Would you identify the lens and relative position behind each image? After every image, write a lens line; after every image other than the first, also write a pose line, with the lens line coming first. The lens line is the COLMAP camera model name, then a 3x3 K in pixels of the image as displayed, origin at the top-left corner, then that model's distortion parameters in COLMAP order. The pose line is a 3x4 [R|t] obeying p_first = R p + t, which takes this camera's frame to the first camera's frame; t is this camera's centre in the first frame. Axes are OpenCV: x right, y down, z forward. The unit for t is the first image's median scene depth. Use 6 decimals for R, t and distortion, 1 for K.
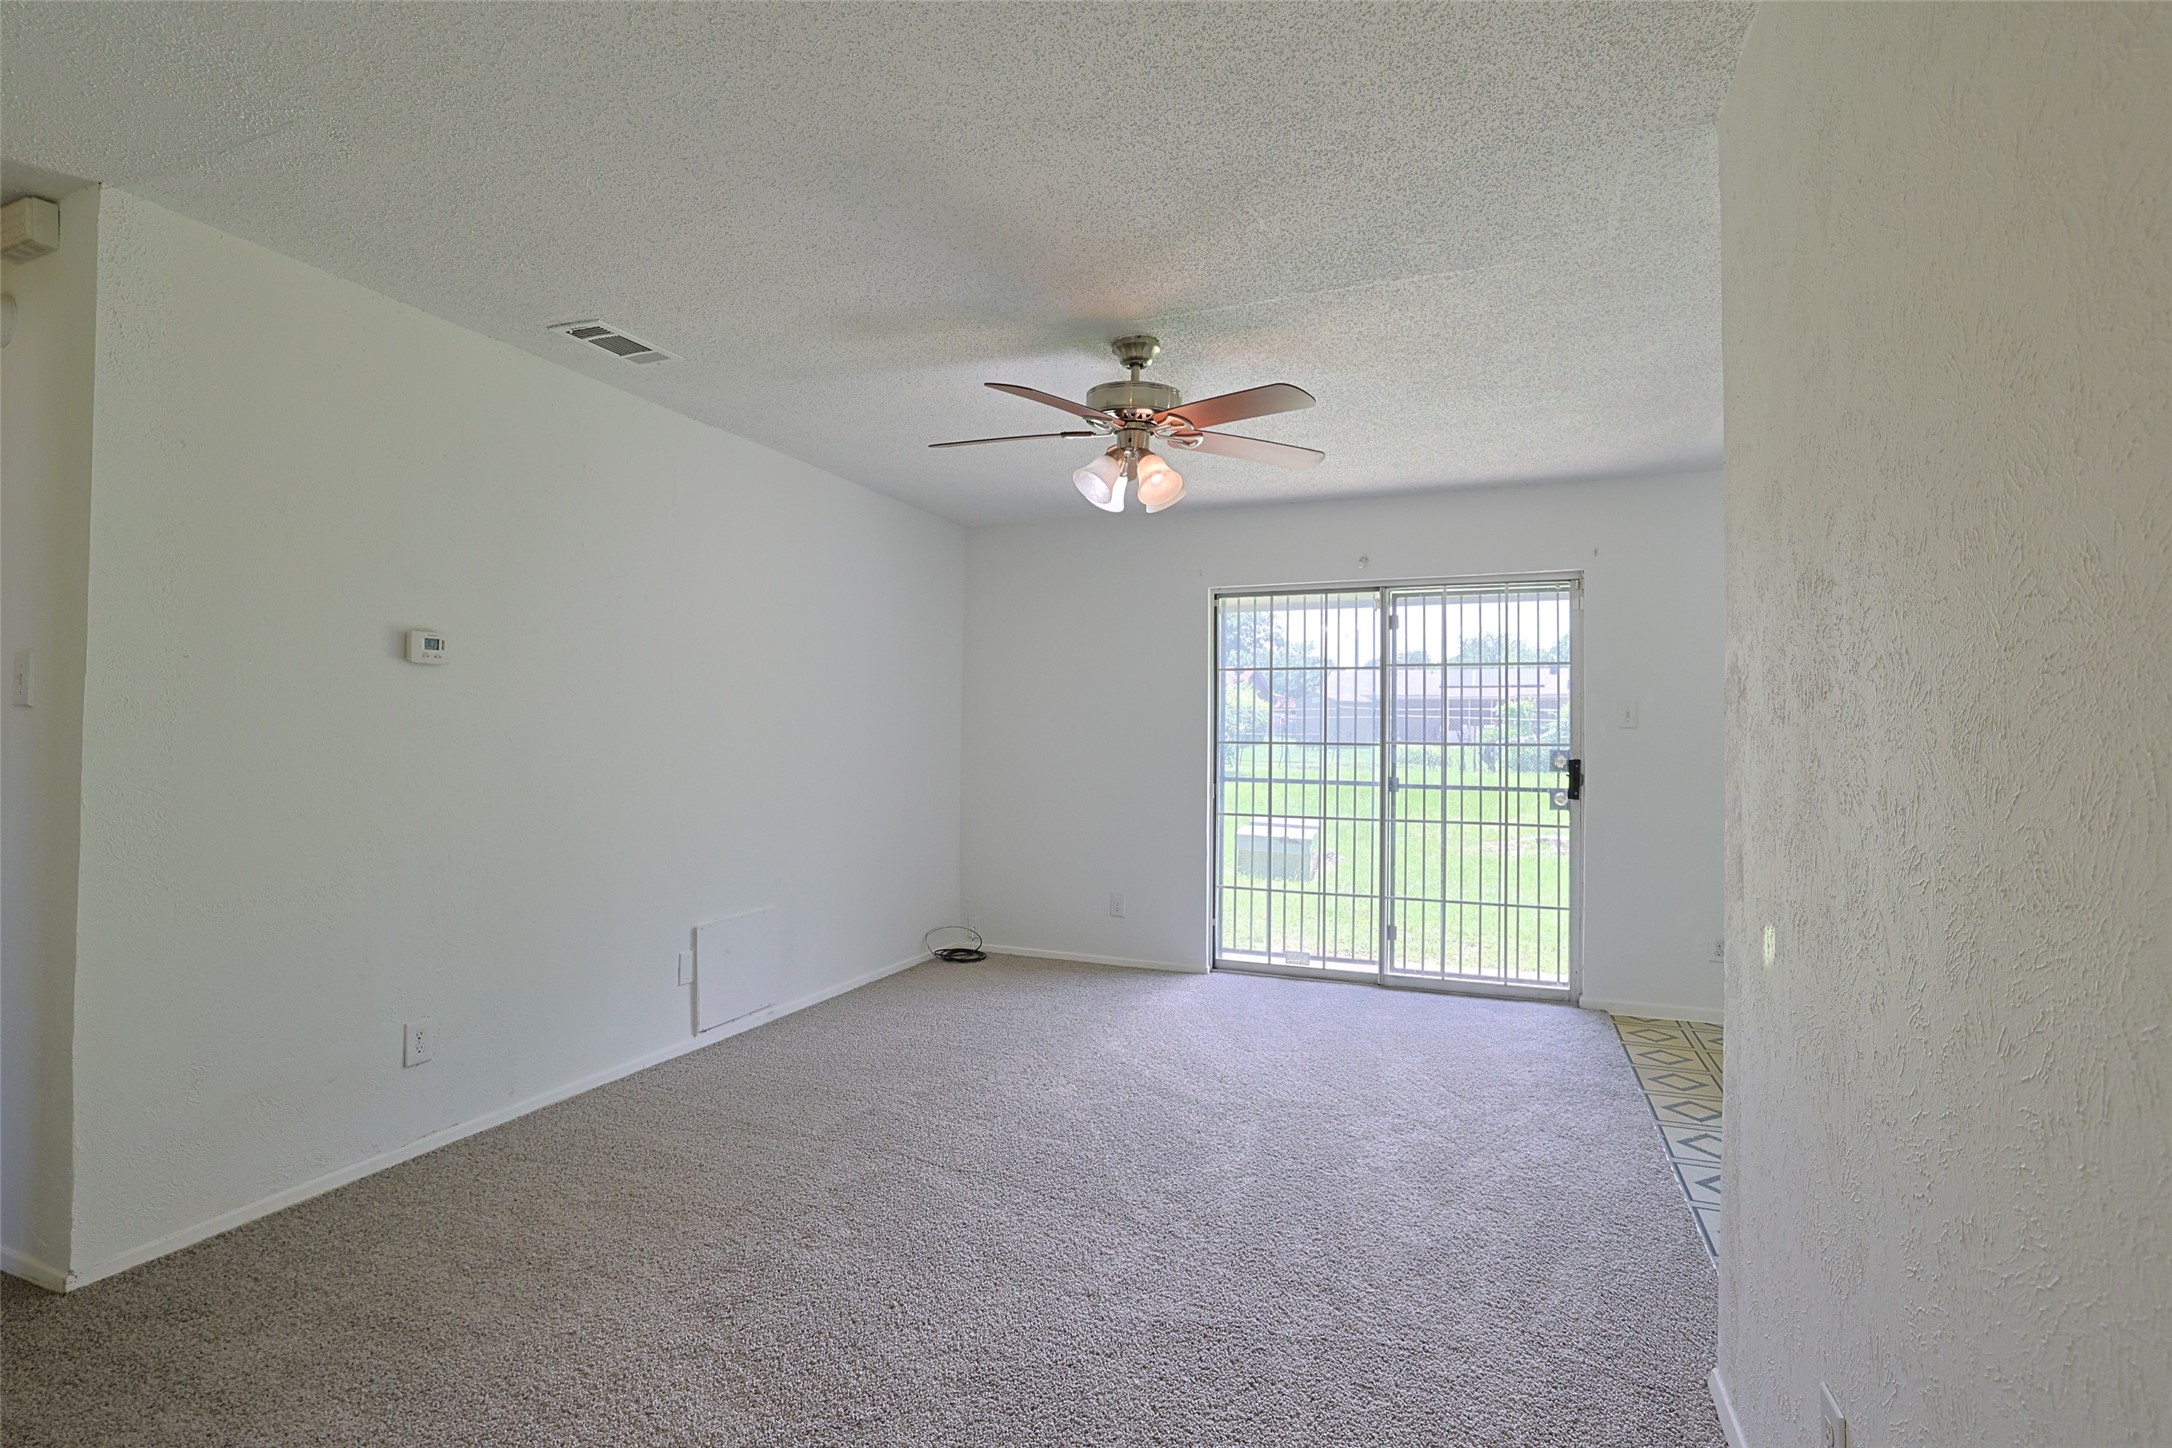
lens RADIAL K [[997.8, 0, 1097.3], [0, 997.8, 714.1], [0, 0, 1]] dist [-0.049576, 0.018862]
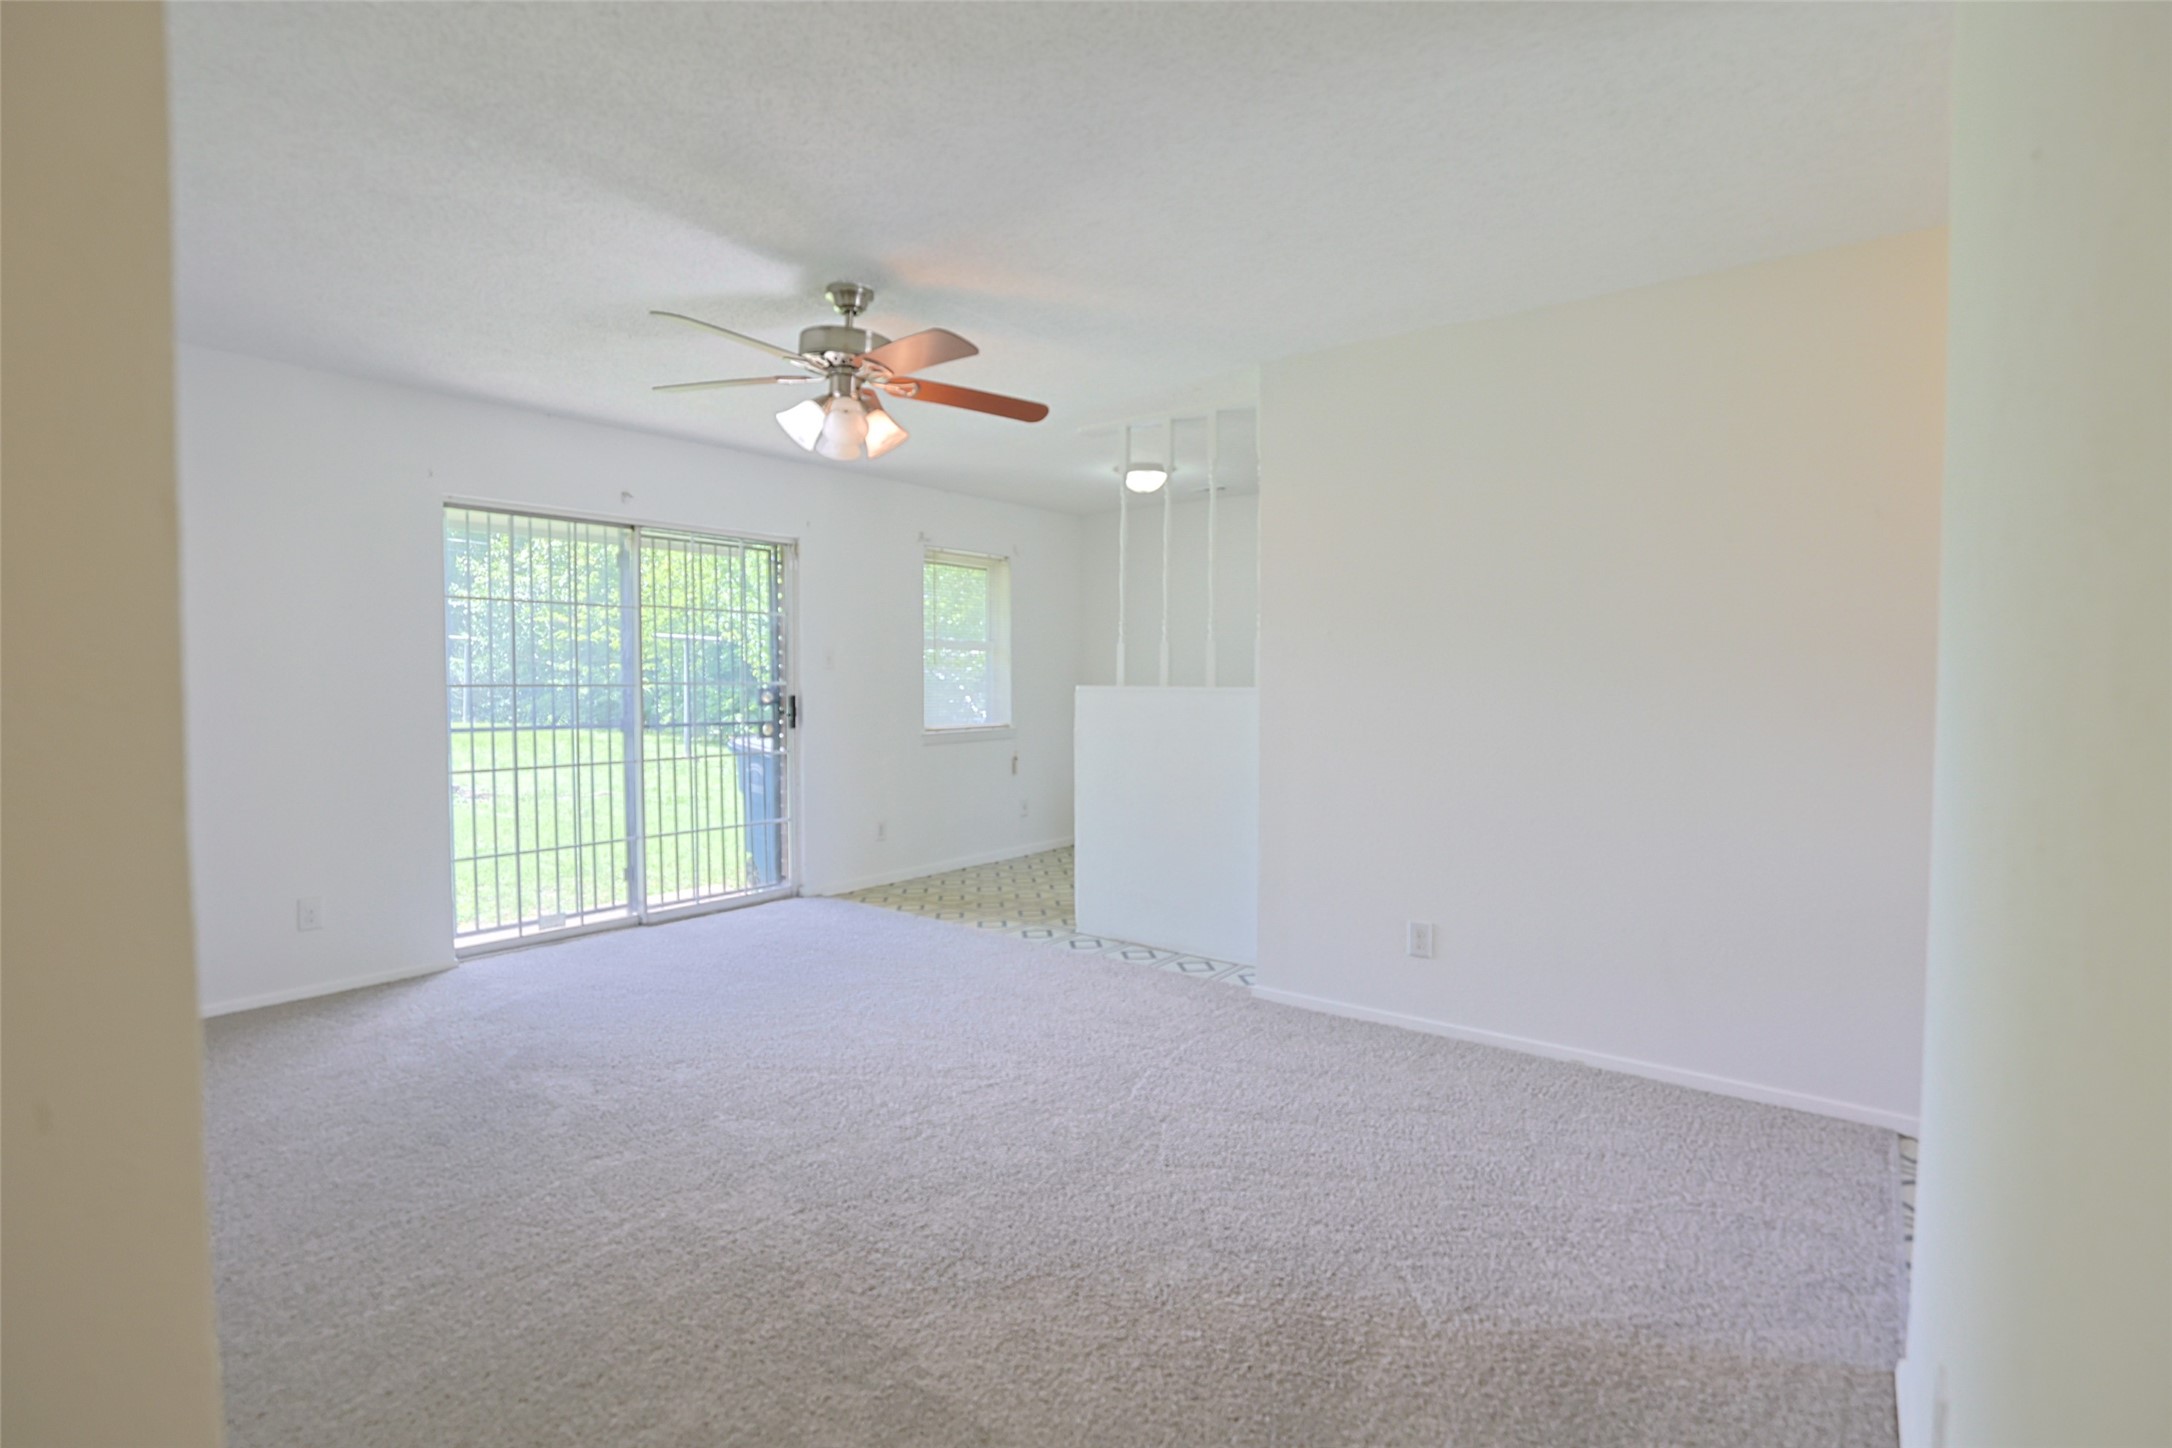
lens RADIAL K [[1000.7, 0, 1097.1], [0, 1000.7, 718.6], [0, 0, 1]] dist [-0.050098, 0.020591]
pose [[0.279723, -0.046189, 0.958969, -0.964407], [-0.018027, 0.998413, 0.053347, 0.004270], [-0.959912, -0.032210, 0.278446, 0.508557]]
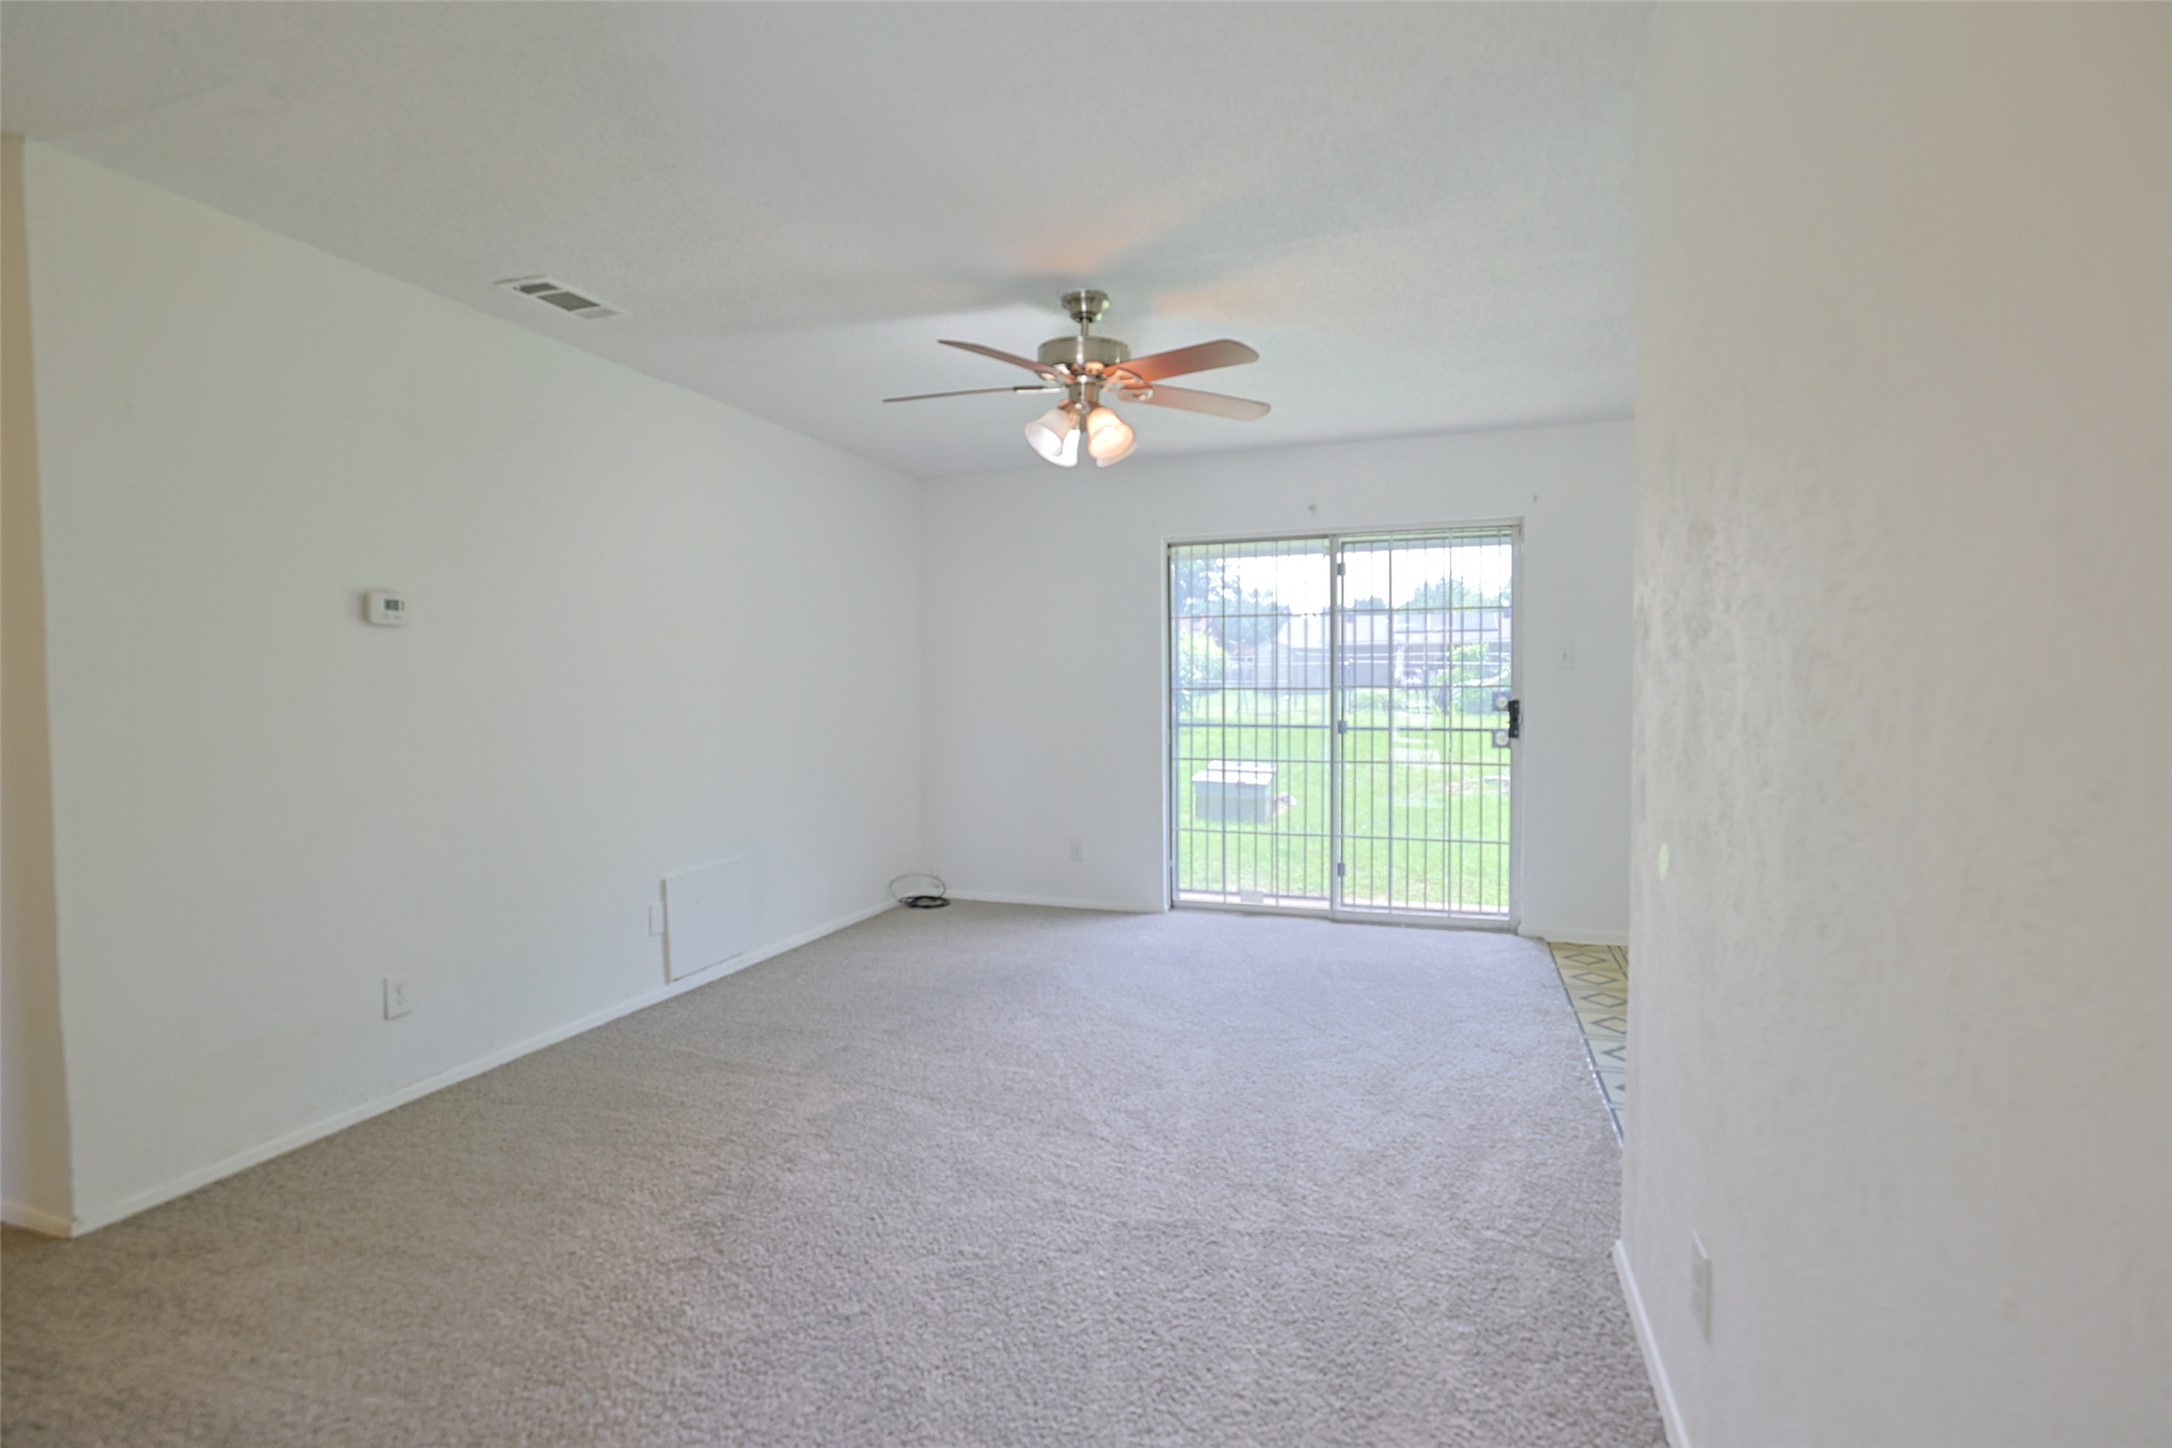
lens RADIAL K [[1000.7, 0, 1097.1], [0, 1000.7, 718.6], [0, 0, 1]] dist [-0.050098, 0.020591]
pose [[0.998959, -0.018757, 0.041584, 0.000929], [0.016481, 0.998383, 0.054411, 0.002197], [-0.042538, -0.053669, 0.997652, -0.041182]]
